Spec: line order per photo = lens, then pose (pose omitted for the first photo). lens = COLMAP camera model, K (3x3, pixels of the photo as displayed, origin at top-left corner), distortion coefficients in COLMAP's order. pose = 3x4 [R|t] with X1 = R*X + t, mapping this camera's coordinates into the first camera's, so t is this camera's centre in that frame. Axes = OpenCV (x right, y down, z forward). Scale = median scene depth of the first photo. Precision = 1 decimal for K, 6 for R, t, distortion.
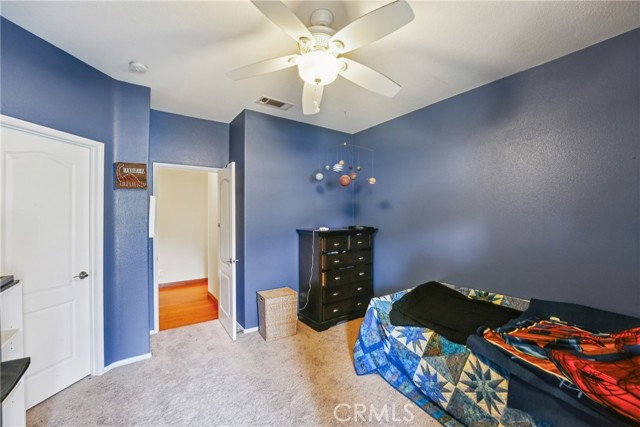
lens RADIAL K [[260.8, 0, 319.8], [0, 260.8, 214.4], [0, 0, 1]] dist [-0.027016, 0.000499]
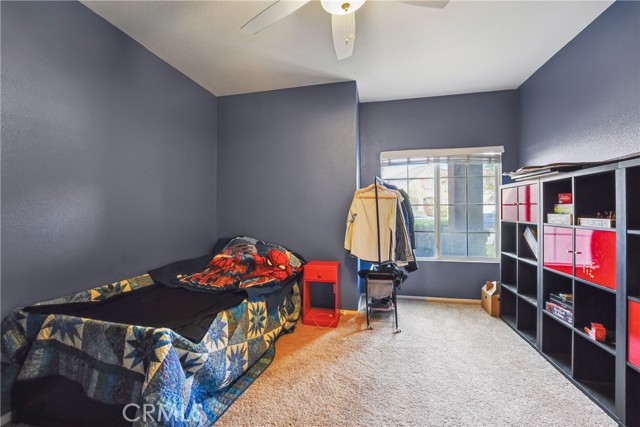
lens RADIAL K [[260.8, 0, 319.0], [0, 260.8, 212.4], [0, 0, 1]] dist [-0.027016, 0.000499]
pose [[-0.658865, 0.005084, 0.752244, -0.438320], [0.002158, 0.999986, -0.004868, 0.112602], [-0.752258, -0.001584, -0.658867, 1.294265]]
